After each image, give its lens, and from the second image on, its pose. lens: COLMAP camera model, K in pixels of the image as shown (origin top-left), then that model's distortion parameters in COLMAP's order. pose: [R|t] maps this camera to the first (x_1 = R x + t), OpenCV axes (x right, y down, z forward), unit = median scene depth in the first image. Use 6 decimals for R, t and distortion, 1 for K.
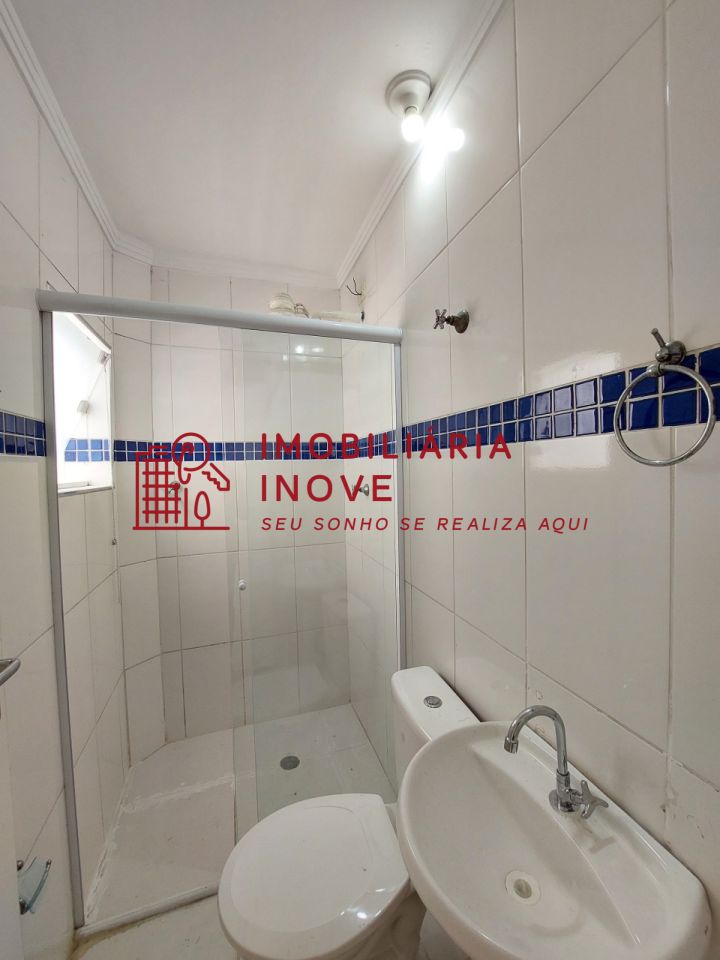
lens RADIAL K [[382.5, 0, 367.0], [0, 382.5, 475.1], [0, 0, 1]] dist [-0.009034, -0.000395]
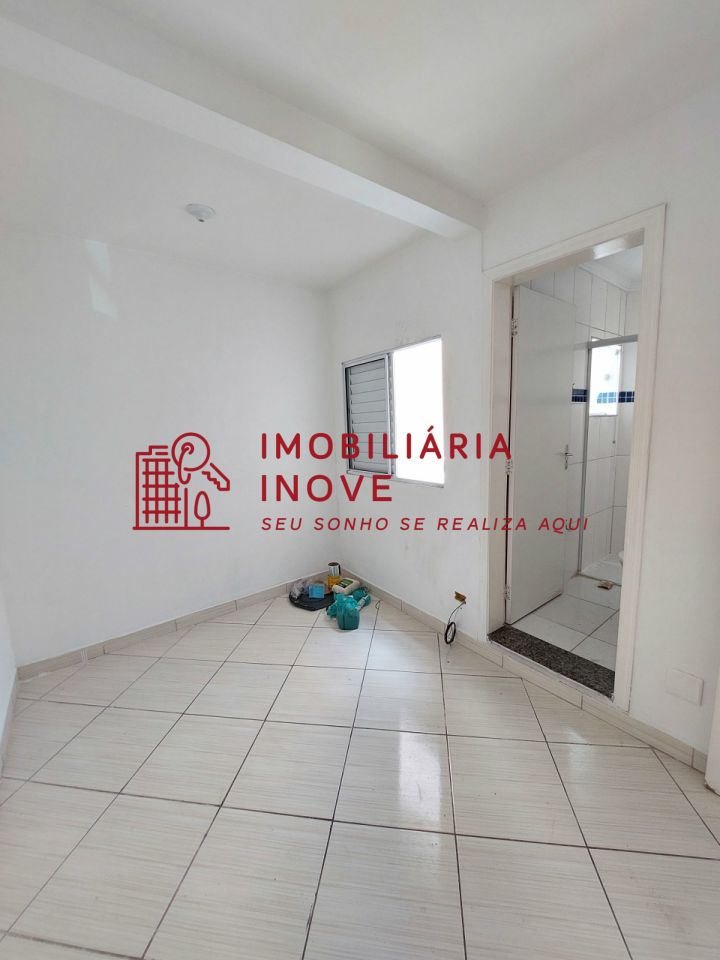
lens RADIAL K [[382.5, 0, 367.0], [0, 382.5, 475.1], [0, 0, 1]] dist [-0.009034, -0.000395]
pose [[0.306610, 0.145404, -0.940664, 0.927375], [0.005878, 0.987955, 0.154629, 0.024816], [0.951817, -0.052940, 0.302062, -0.948120]]
